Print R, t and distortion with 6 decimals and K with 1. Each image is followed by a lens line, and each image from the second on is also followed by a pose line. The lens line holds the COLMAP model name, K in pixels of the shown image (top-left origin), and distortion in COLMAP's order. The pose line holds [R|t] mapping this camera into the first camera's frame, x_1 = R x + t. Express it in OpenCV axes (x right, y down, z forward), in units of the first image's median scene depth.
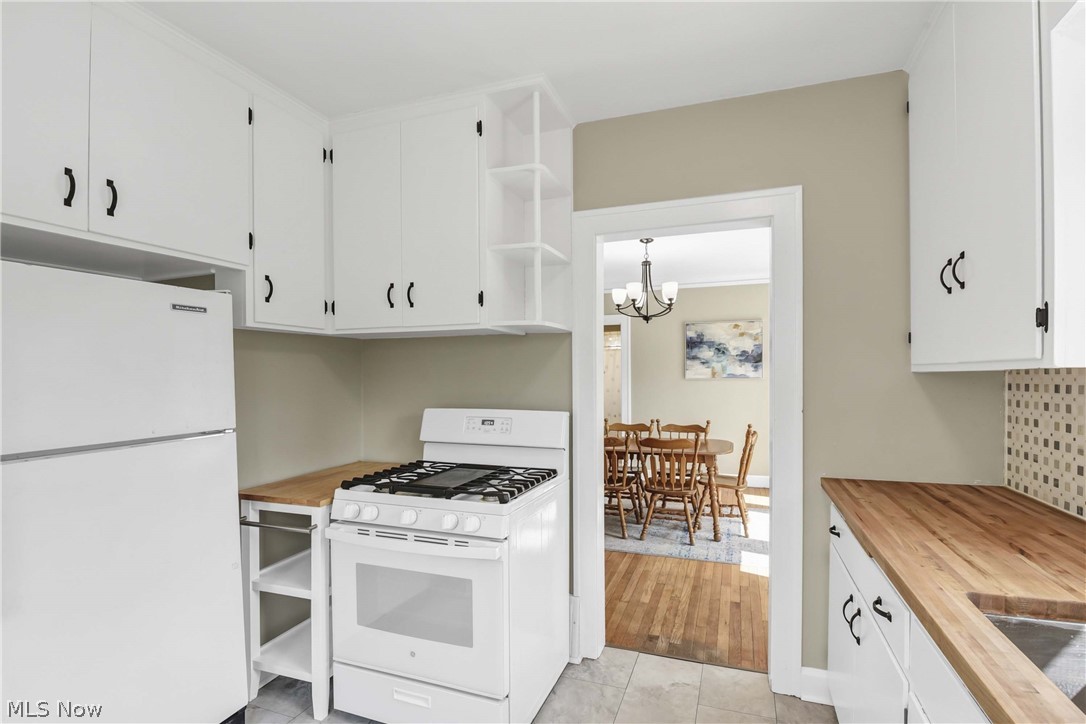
lens RADIAL K [[513.5, 0, 543.9], [0, 513.5, 370.8], [0, 0, 1]] dist [0.000447, -0.000001]
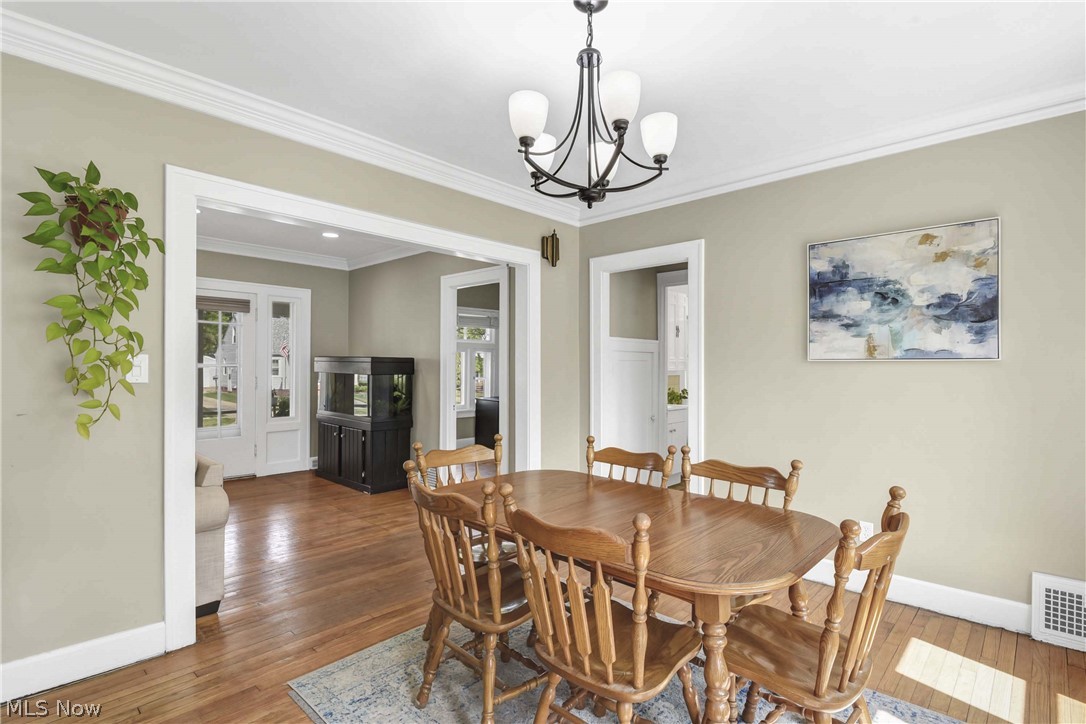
lens RADIAL K [[536.4, 0, 544.6], [0, 536.4, 355.9], [0, 0, 1]] dist [-0.015702, -0.000575]
pose [[0.922432, 0.007542, -0.386085, 0.249435], [-0.013723, 0.999818, -0.013255, 0.021952], [0.385915, 0.017525, 0.922368, 0.462052]]
